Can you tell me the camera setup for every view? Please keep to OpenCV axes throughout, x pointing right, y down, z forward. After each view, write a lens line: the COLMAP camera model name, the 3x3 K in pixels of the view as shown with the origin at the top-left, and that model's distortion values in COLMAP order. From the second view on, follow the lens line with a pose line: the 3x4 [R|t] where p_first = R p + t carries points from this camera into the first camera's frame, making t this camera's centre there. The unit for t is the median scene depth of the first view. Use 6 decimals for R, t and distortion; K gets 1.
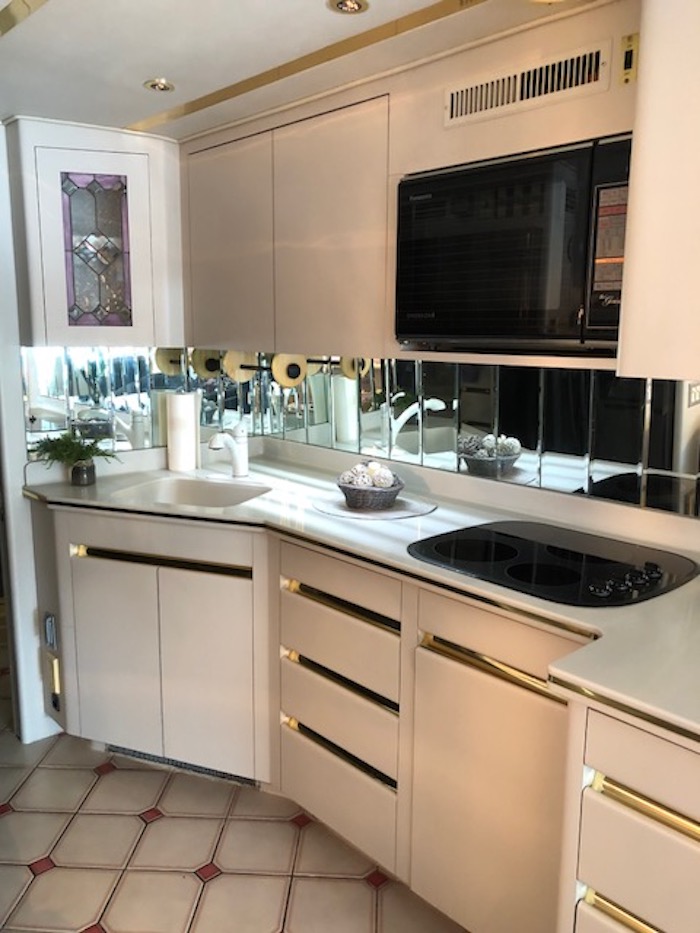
lens RADIAL K [[762.9, 0, 344.9], [0, 762.9, 458.2], [0, 0, 1]] dist [0.033228, -0.036692]
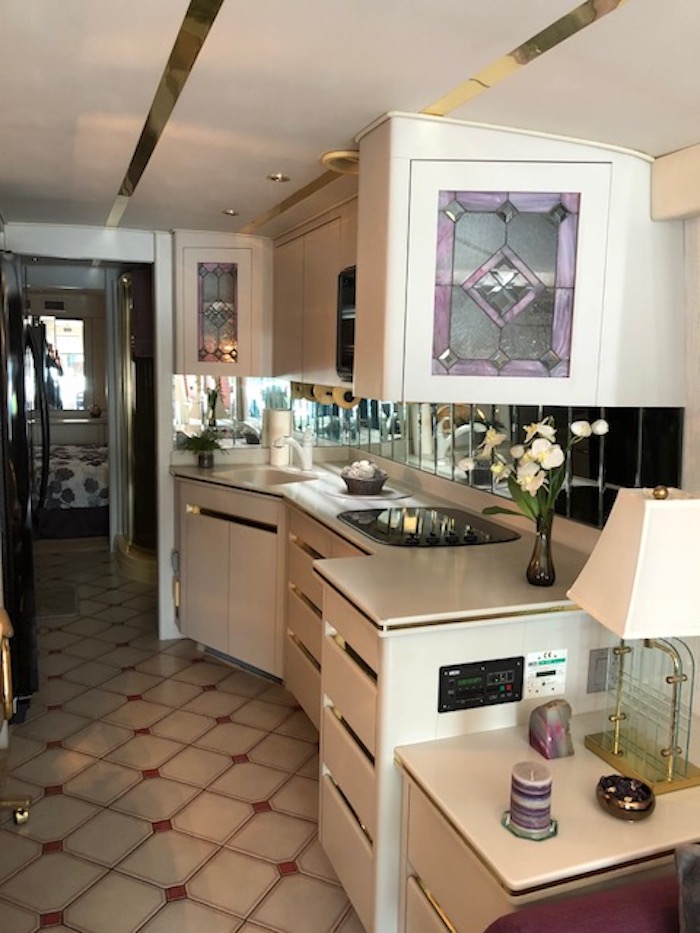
lens RADIAL K [[762.9, 0, 354.9], [0, 762.9, 461.6], [0, 0, 1]] dist [0.033228, -0.036692]
pose [[0.931783, 0.065584, -0.357044, 0.486207], [-0.081813, 0.996180, -0.030525, 0.047705], [0.353678, 0.057653, 0.933589, -0.298084]]
